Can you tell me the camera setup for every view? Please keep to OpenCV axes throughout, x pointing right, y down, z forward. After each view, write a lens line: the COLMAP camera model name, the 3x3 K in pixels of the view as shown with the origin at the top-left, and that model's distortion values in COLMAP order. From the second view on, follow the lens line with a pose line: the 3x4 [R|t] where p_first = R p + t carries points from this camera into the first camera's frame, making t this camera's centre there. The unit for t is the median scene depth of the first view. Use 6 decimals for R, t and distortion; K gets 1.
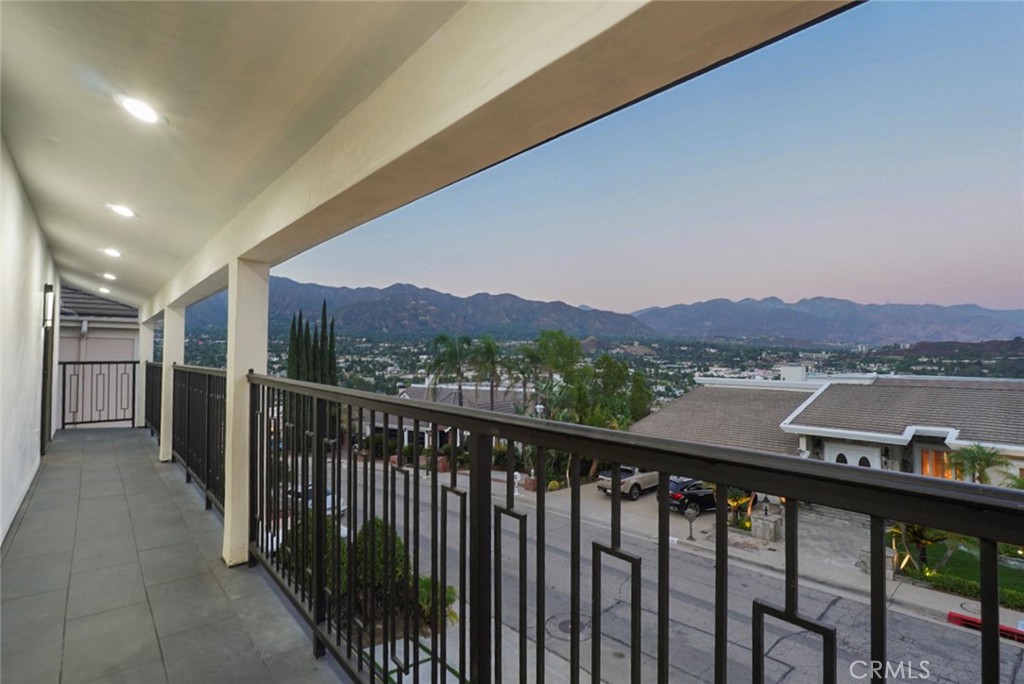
lens RADIAL K [[483.3, 0, 513.1], [0, 483.3, 354.3], [0, 0, 1]] dist [-0.027688, 0.011433]
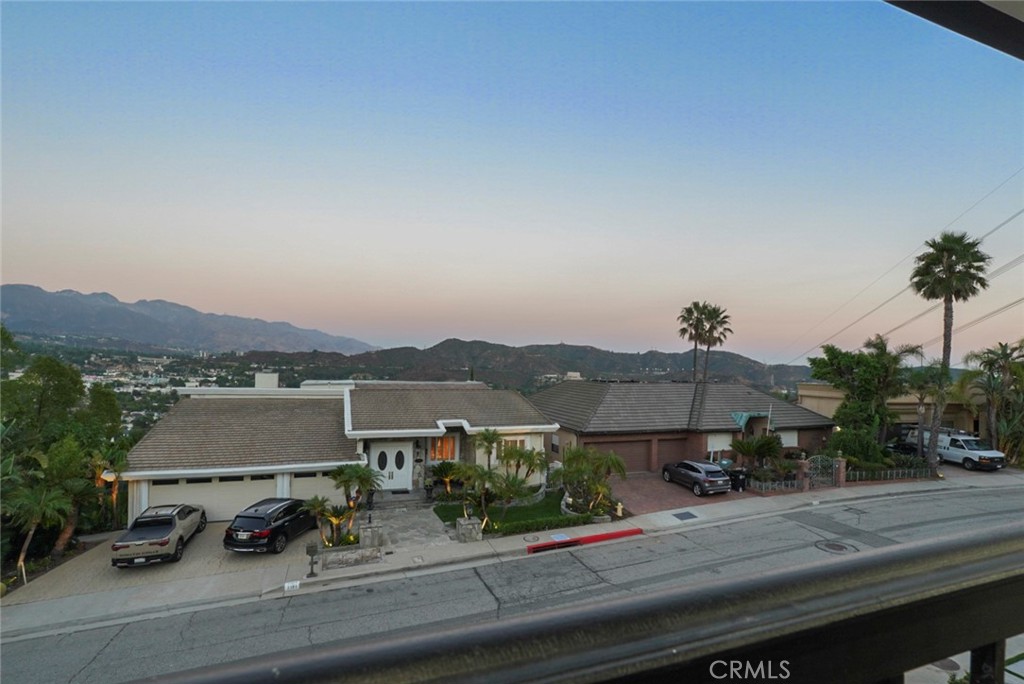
lens RADIAL K [[474.6, 0, 511.1], [0, 474.6, 367.9], [0, 0, 1]] dist [-0.029147, 0.010675]
pose [[0.360775, 0.007023, 0.932626, -0.298784], [-0.022269, 0.999751, 0.001087, 0.003852], [-0.932387, -0.021161, 0.360842, 0.382223]]
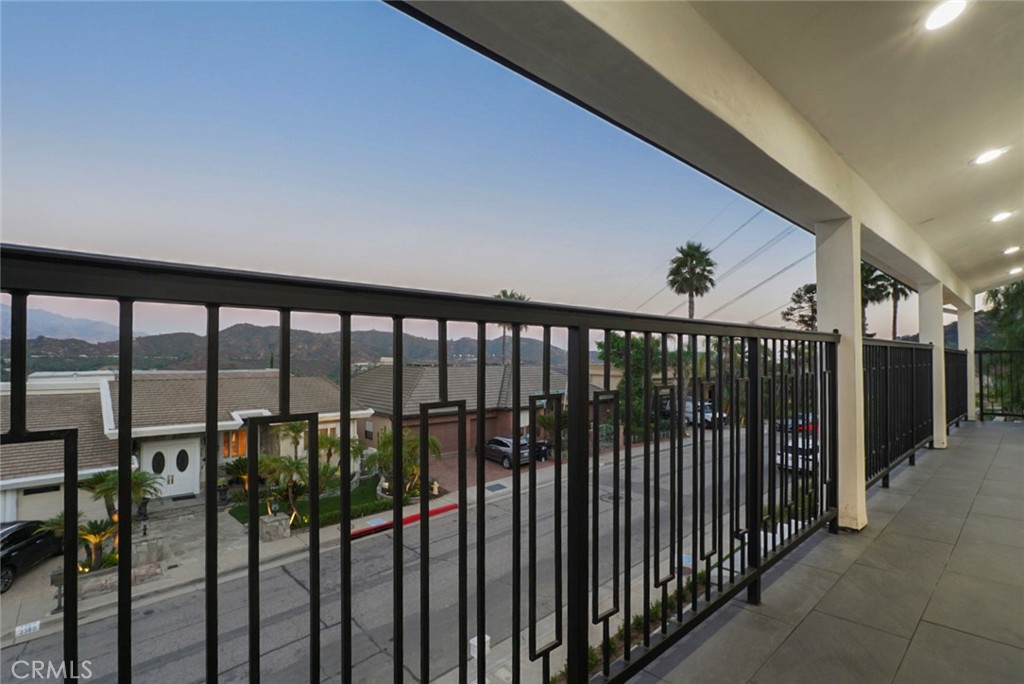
lens RADIAL K [[483.3, 0, 513.1], [0, 483.3, 354.3], [0, 0, 1]] dist [-0.027688, 0.011433]
pose [[-0.019346, 0.006583, 0.999791, -0.338139], [-0.008946, 0.999937, -0.006757, 0.016135], [-0.999773, -0.009074, -0.019286, 0.376524]]
